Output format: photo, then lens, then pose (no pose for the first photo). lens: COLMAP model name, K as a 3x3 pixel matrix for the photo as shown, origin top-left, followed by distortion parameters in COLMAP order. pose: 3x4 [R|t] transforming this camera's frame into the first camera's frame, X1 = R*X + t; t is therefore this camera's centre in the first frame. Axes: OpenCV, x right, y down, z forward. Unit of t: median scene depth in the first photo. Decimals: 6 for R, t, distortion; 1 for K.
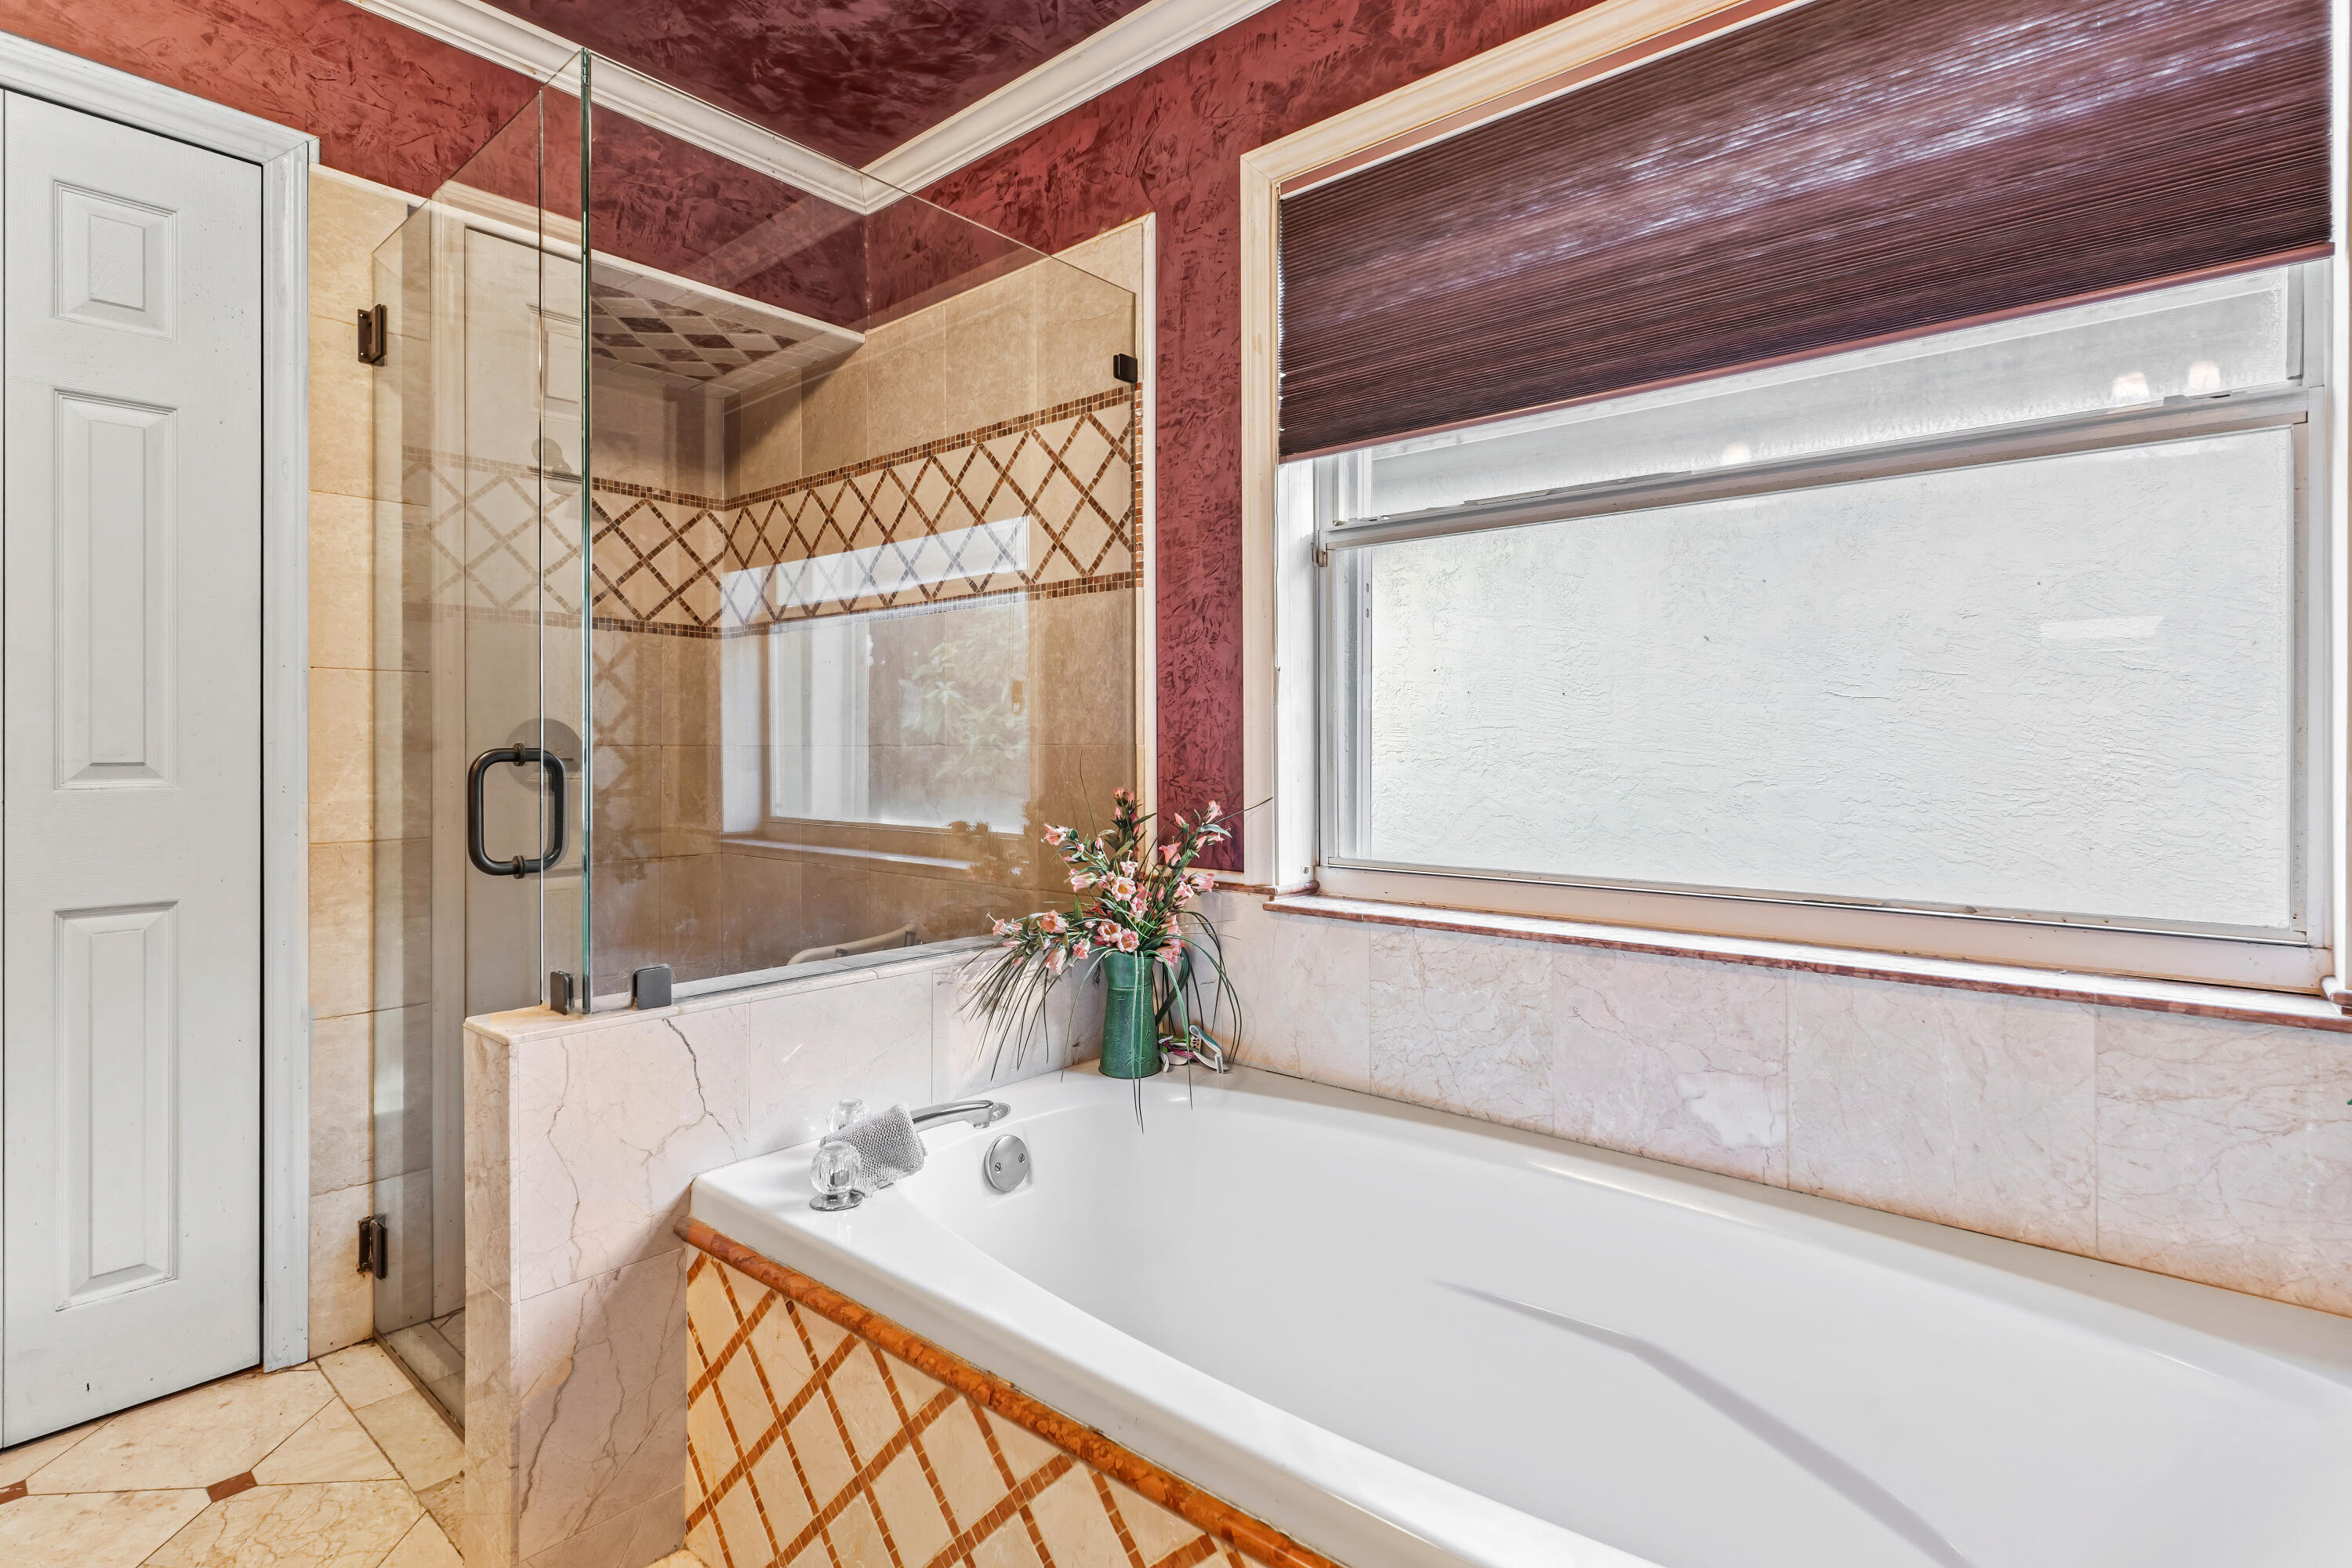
lens RADIAL K [[1147.2, 0, 1178.0], [0, 1147.2, 744.7], [0, 0, 1]] dist [0.000928, 0.000625]
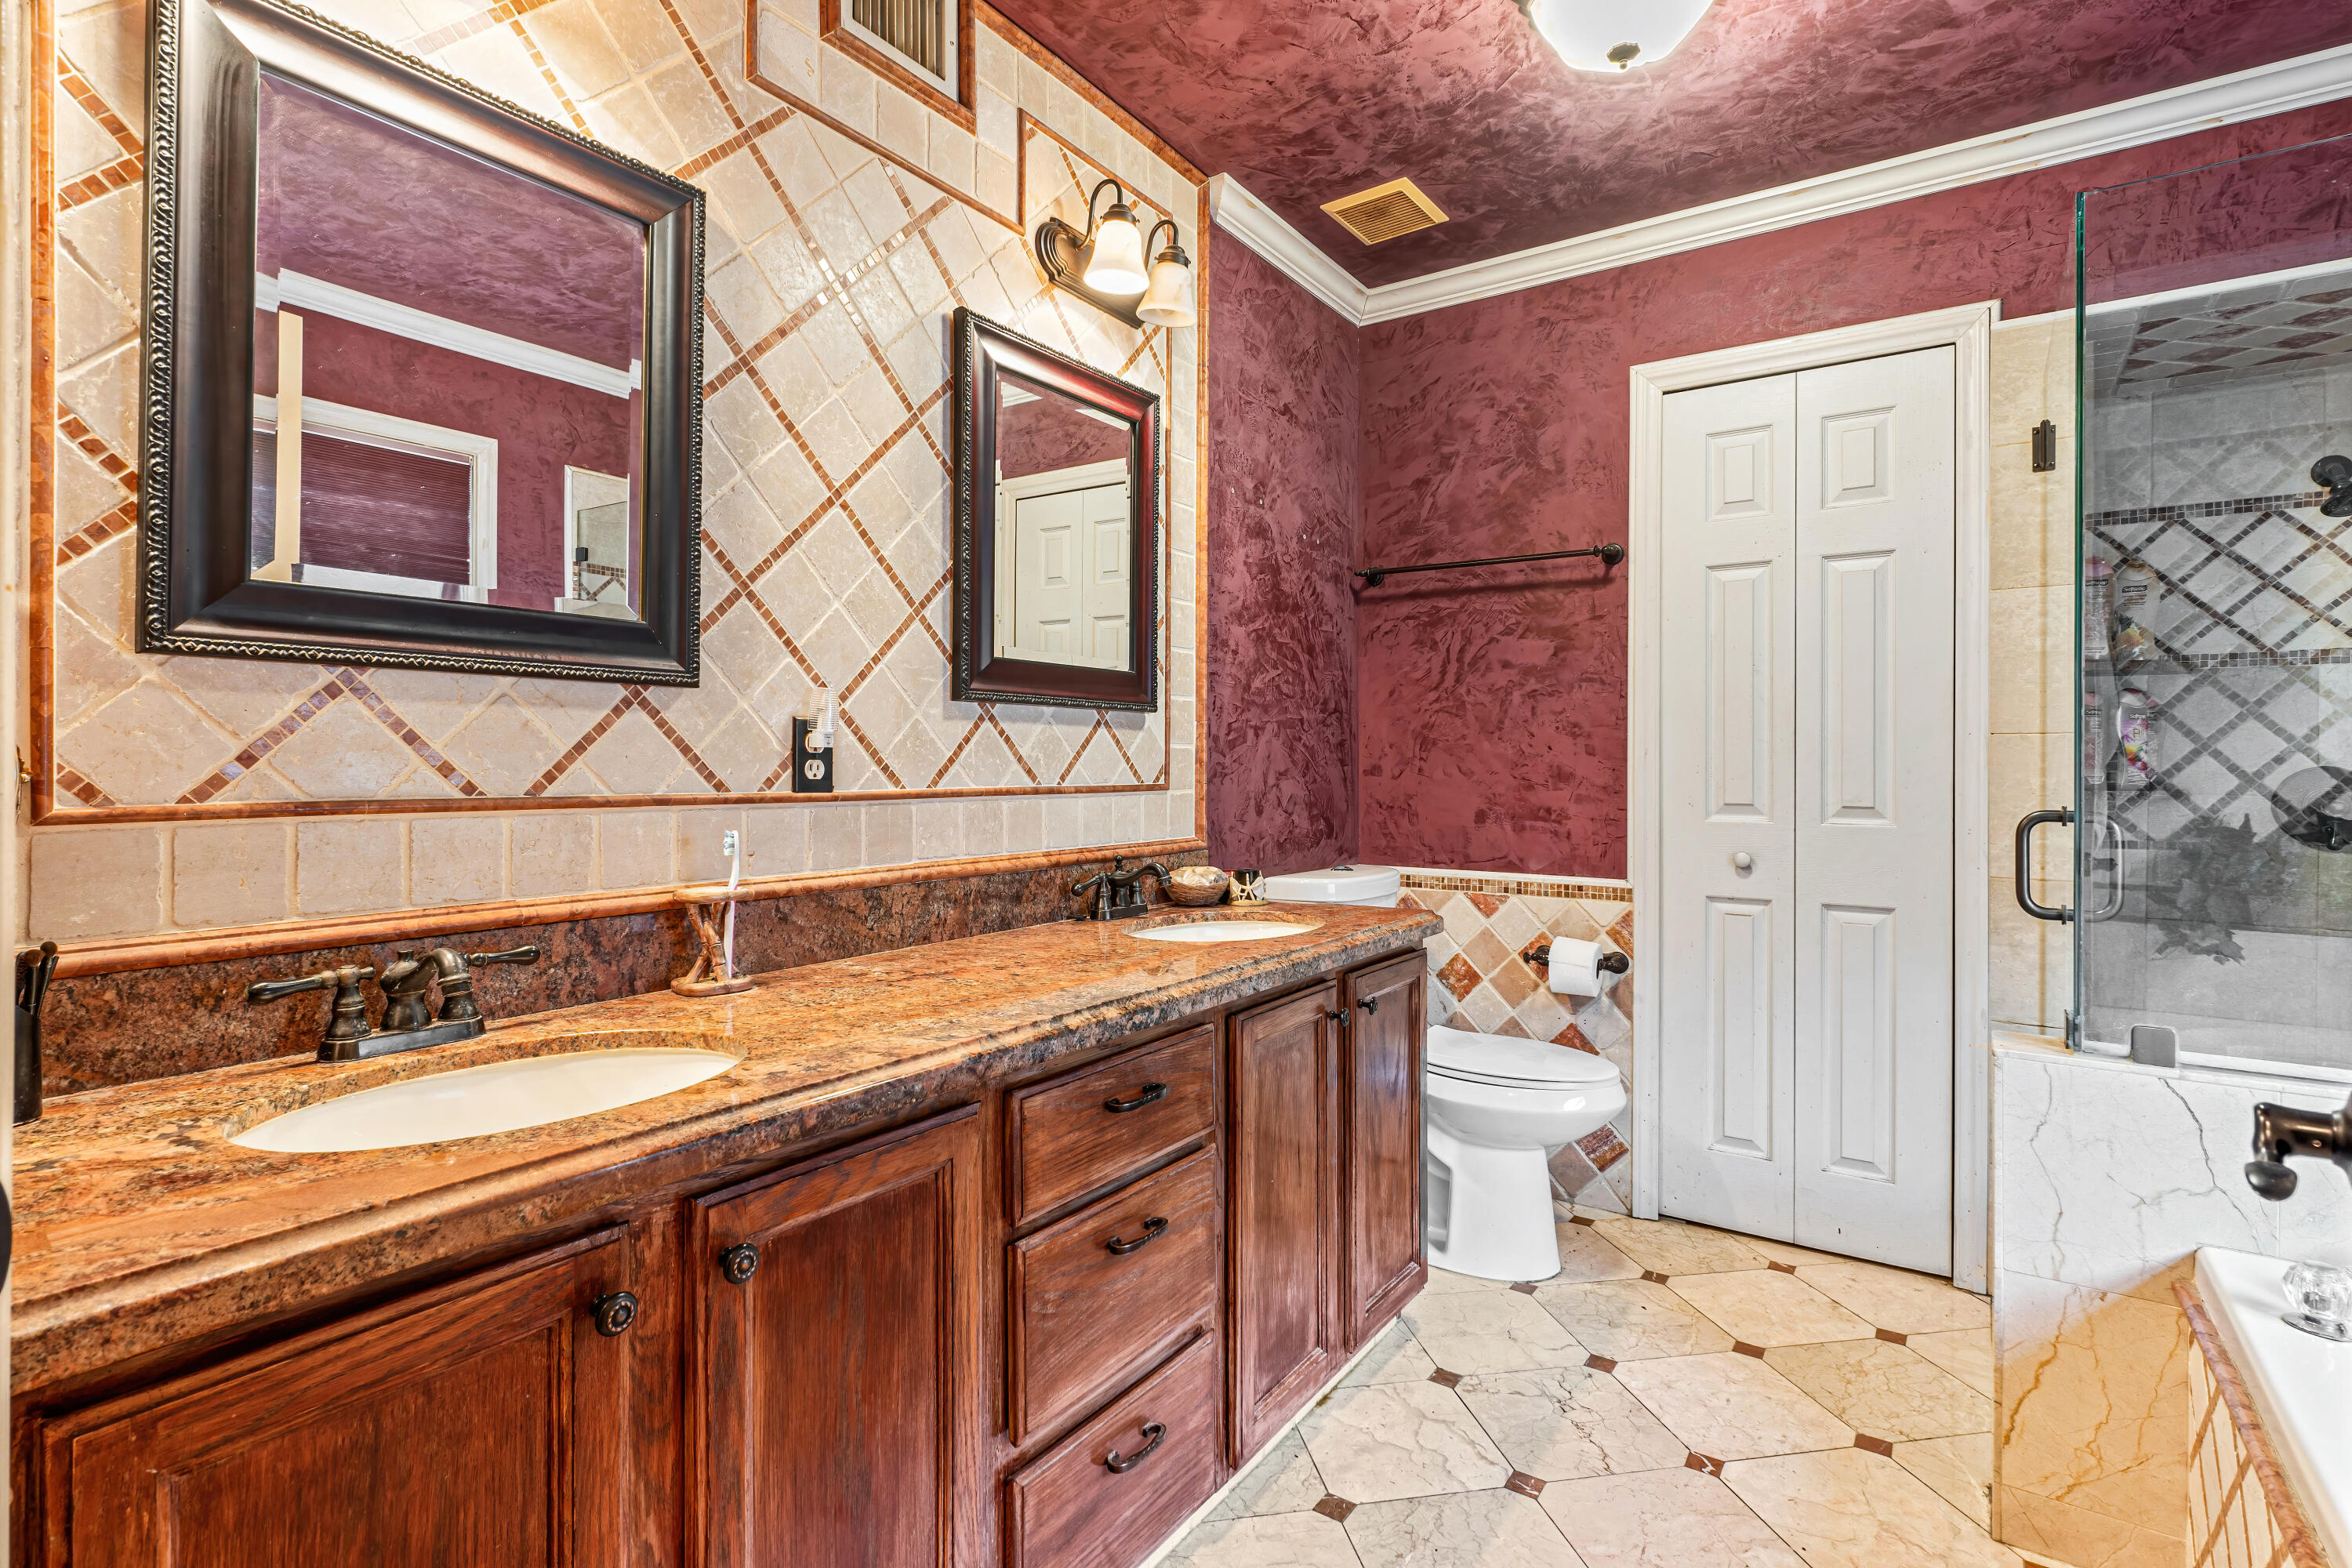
lens RADIAL K [[1117.6, 0, 1176.0], [0, 1117.6, 784.0], [0, 0, 1]] dist [0.000862, 0.000013]
pose [[0.108408, 0.018400, -0.993936, 0.376458], [-0.003004, 0.999830, 0.018182, -0.035604], [0.994102, 0.001015, 0.108445, 0.002791]]
